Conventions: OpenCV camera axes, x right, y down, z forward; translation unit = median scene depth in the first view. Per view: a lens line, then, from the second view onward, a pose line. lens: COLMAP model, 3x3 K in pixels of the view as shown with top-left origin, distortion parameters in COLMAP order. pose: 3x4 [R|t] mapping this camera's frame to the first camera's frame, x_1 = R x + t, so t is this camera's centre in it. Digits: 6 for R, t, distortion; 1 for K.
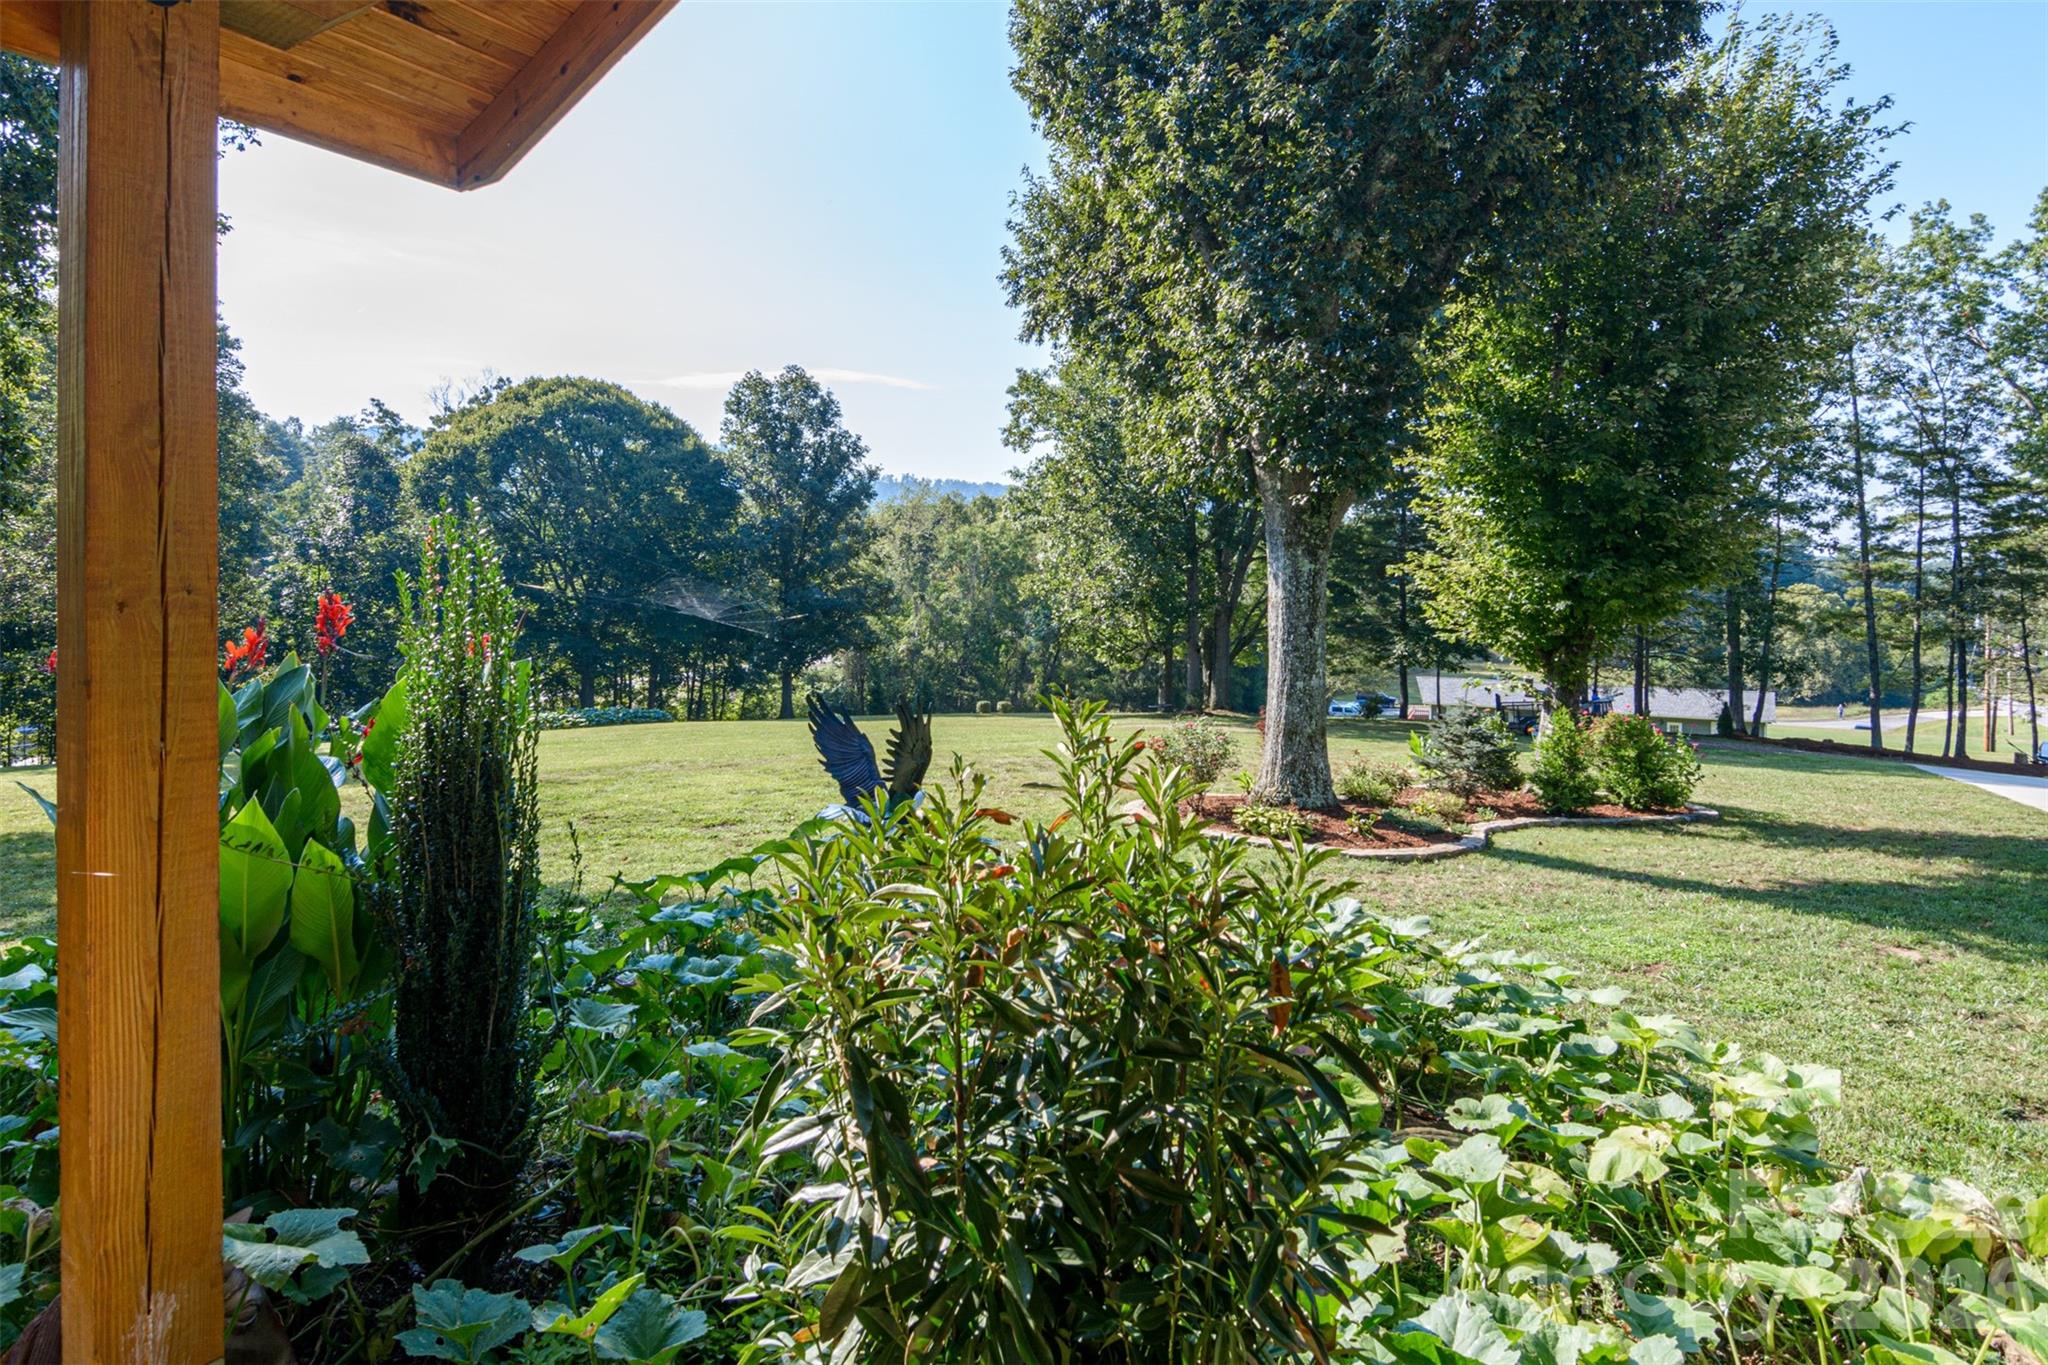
lens RADIAL K [[1032.7, 0, 1014.8], [0, 1032.7, 572.2], [0, 0, 1]] dist [-0.004148, -0.000715]
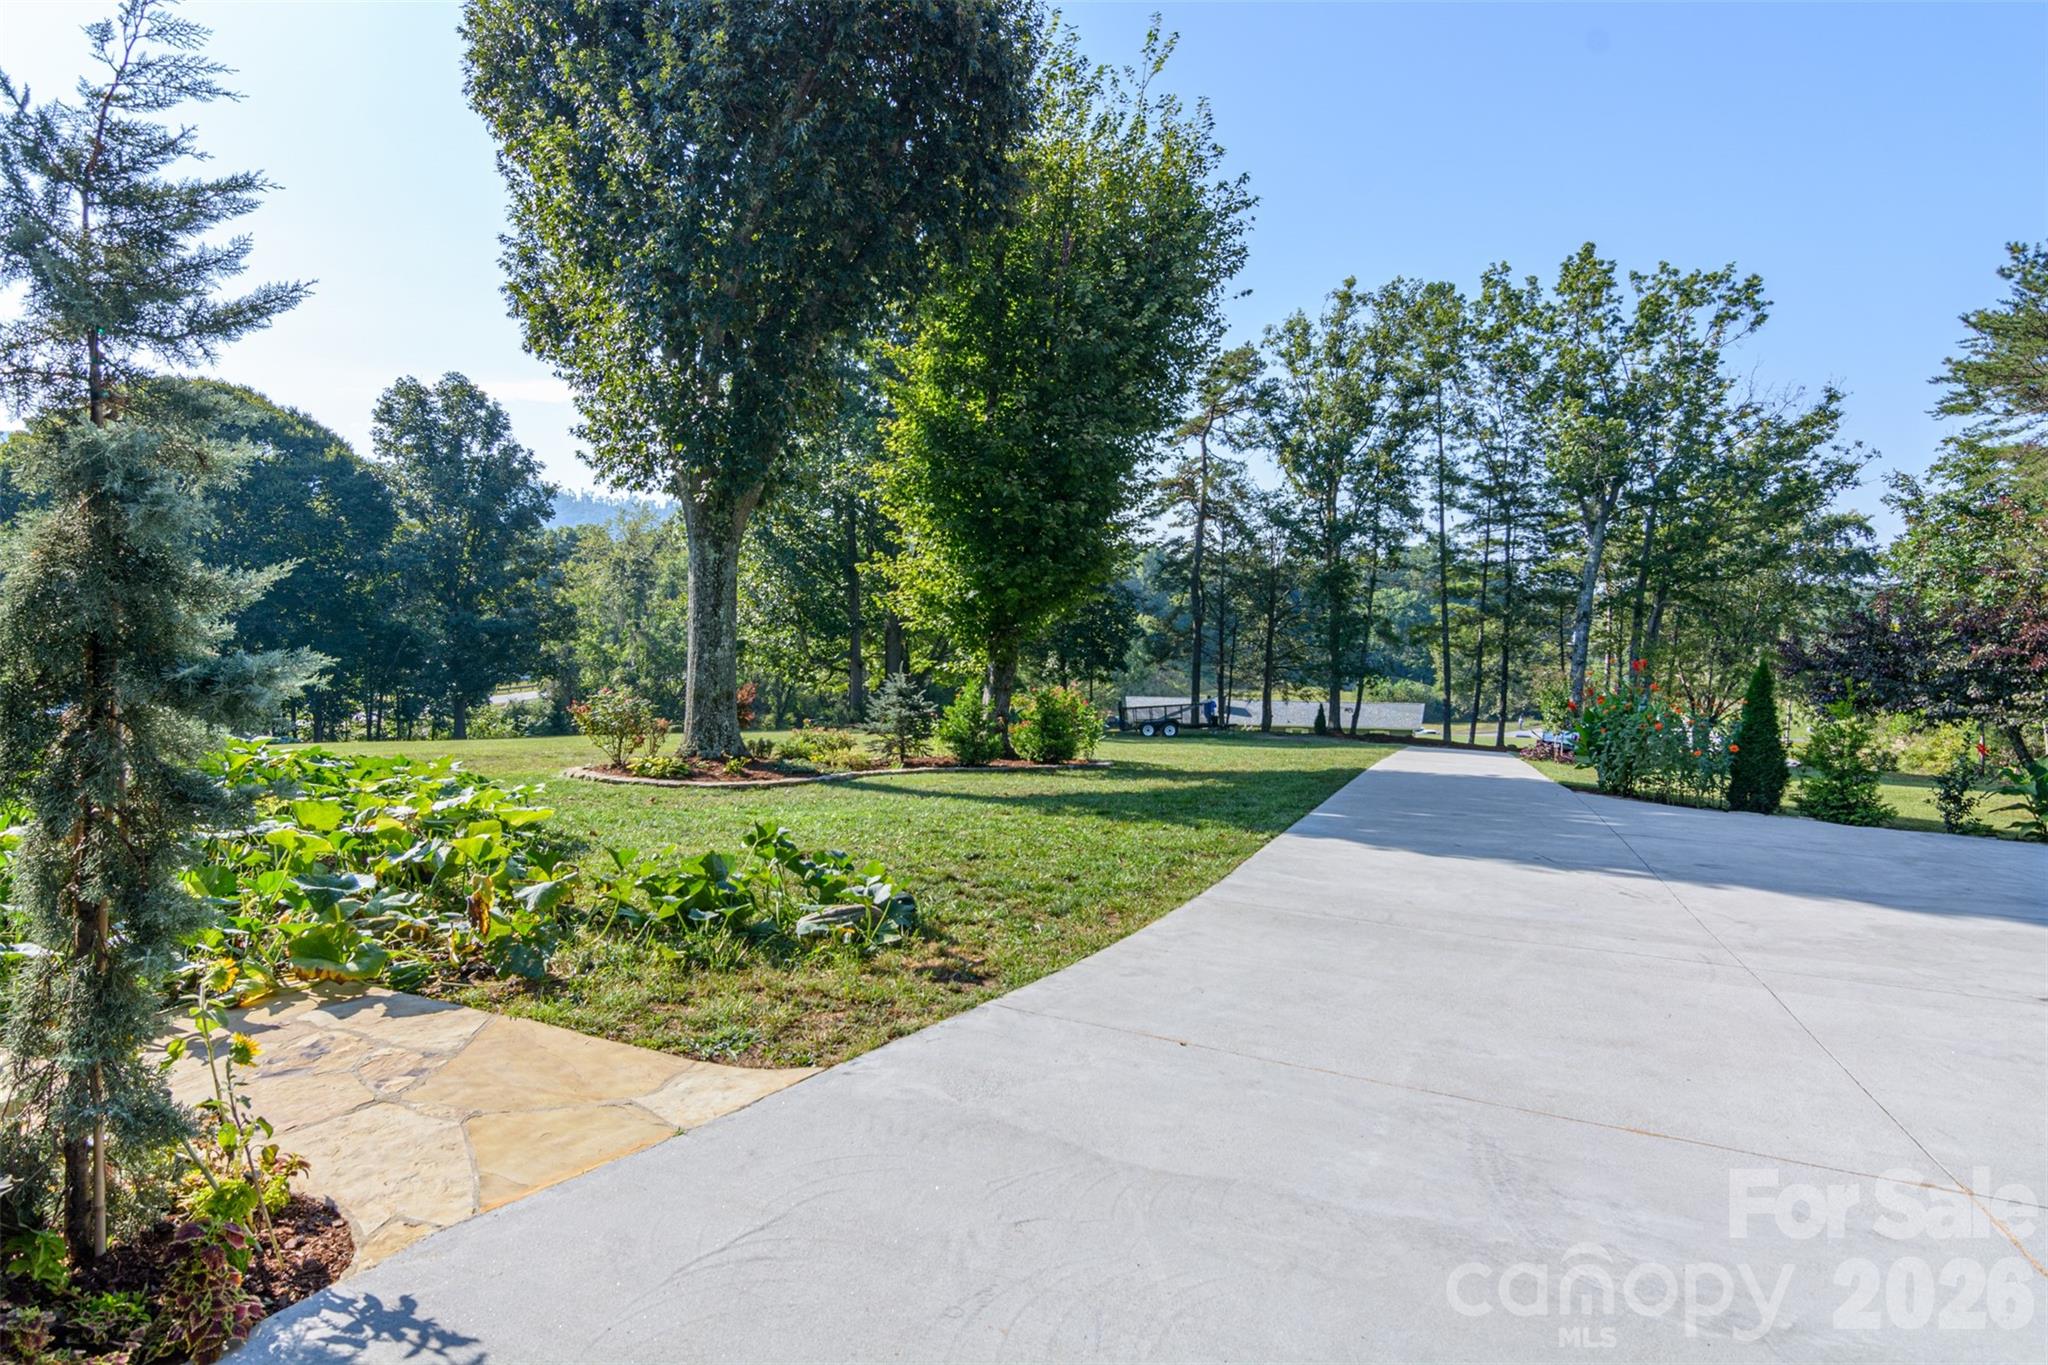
lens RADIAL K [[1082.7, 0, 1024.0], [0, 1082.7, 682.5], [0, 0, 1]] dist [-0.004531, -0.000770]
pose [[0.982439, -0.014406, 0.186028, 0.112851], [0.001897, 0.997735, 0.067245, 0.015924], [-0.186575, -0.065711, 0.980241, -0.078837]]
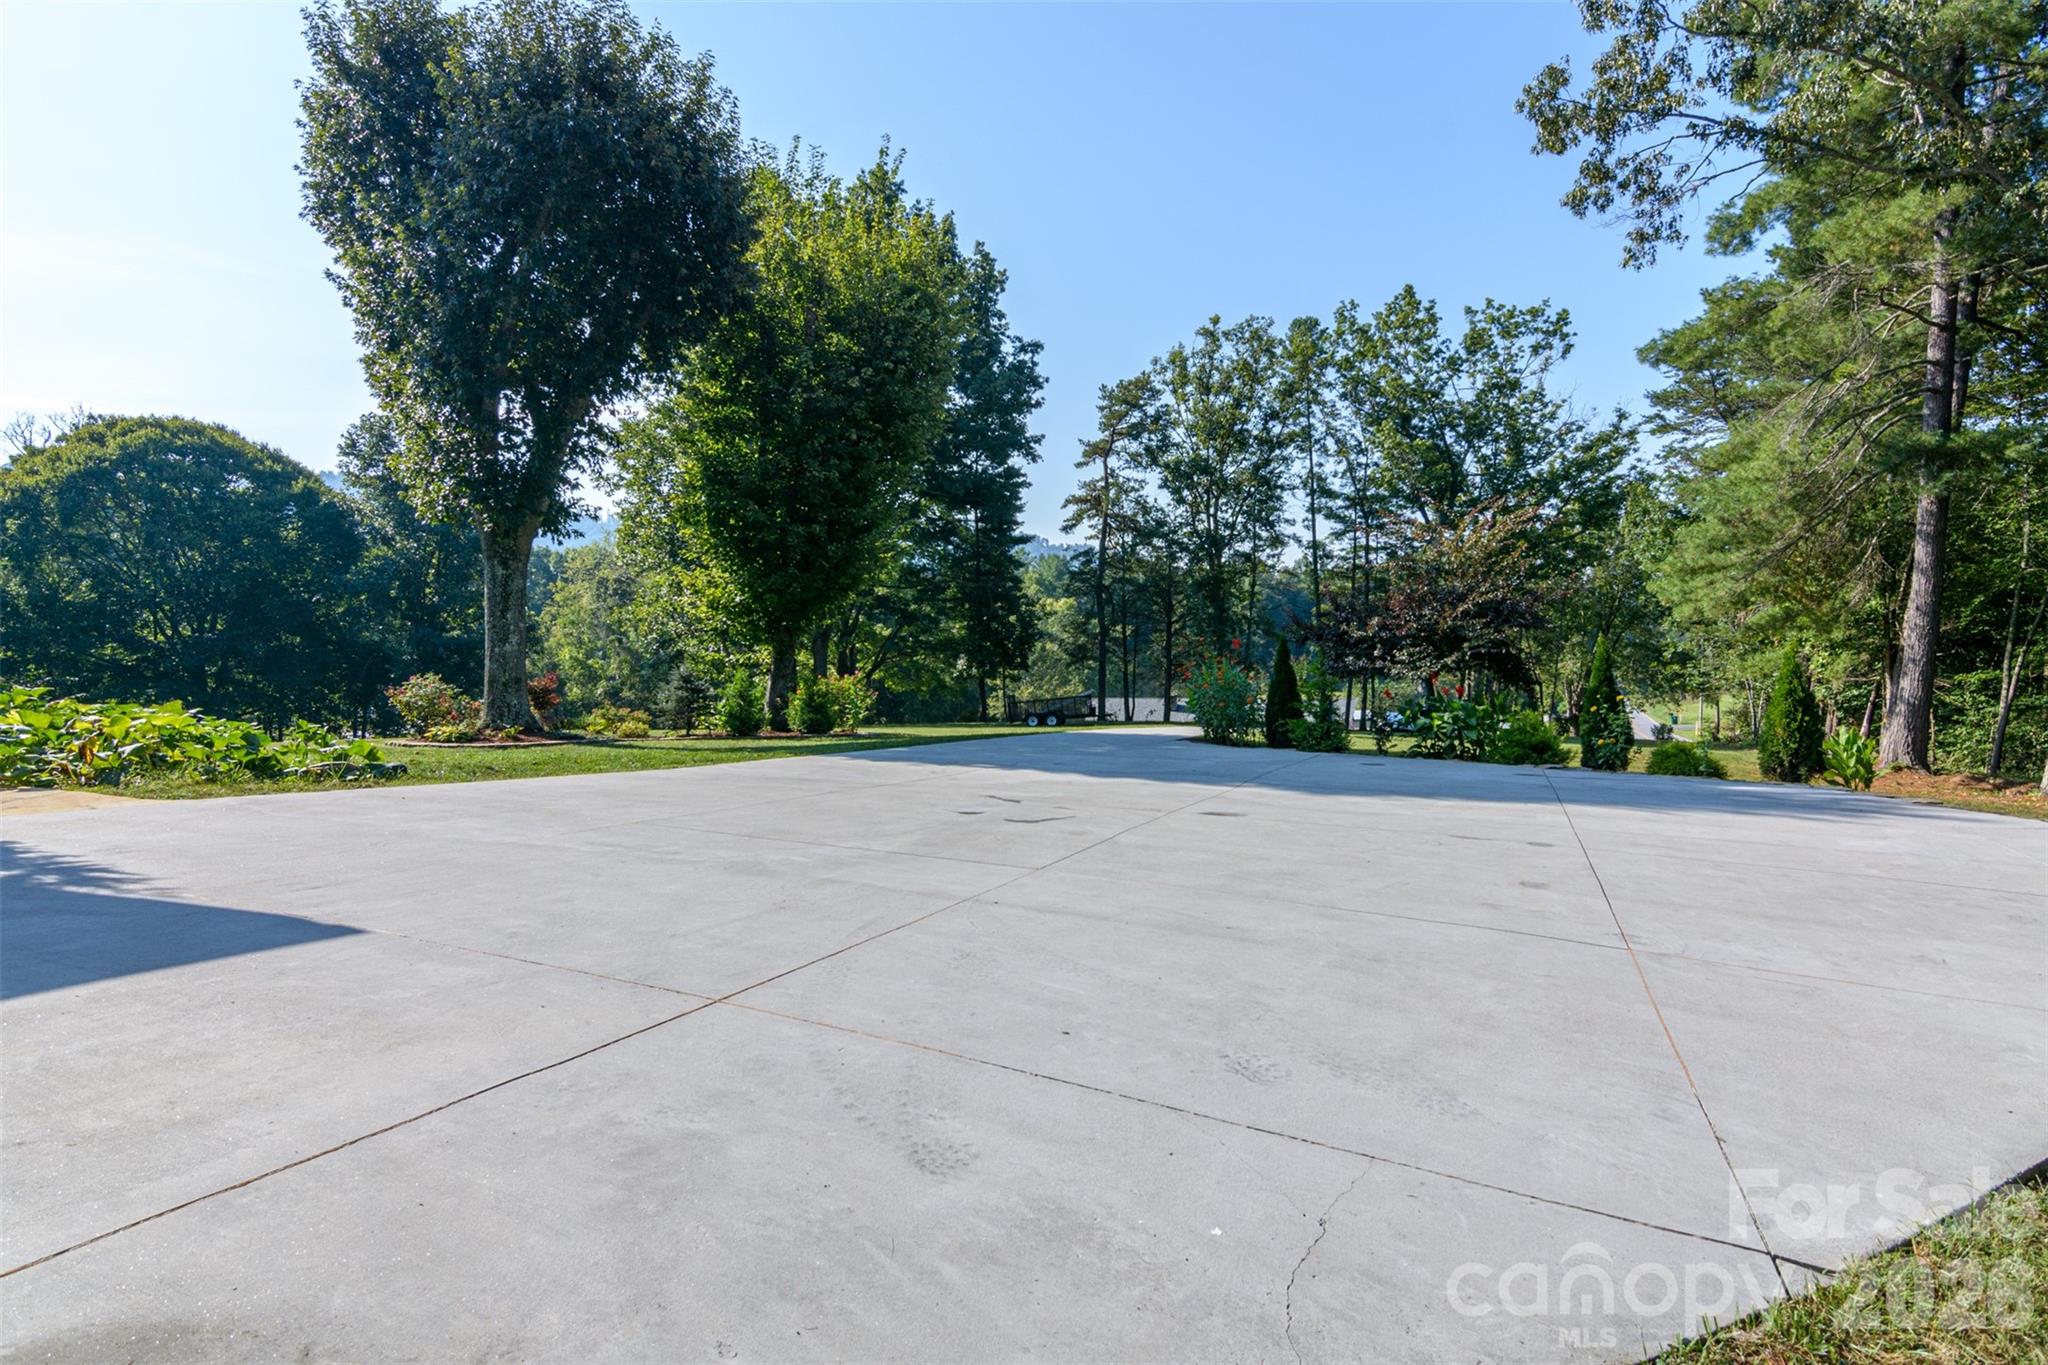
lens RADIAL K [[1088.0, 0, 1115.1], [0, 1088.0, 681.5], [0, 0, 1]] dist [-0.001626, -0.002544]
pose [[0.976130, -0.033052, 0.214656, 0.229673], [0.021722, 0.998254, 0.054929, 0.024493], [-0.216097, -0.048955, 0.975144, -0.212368]]
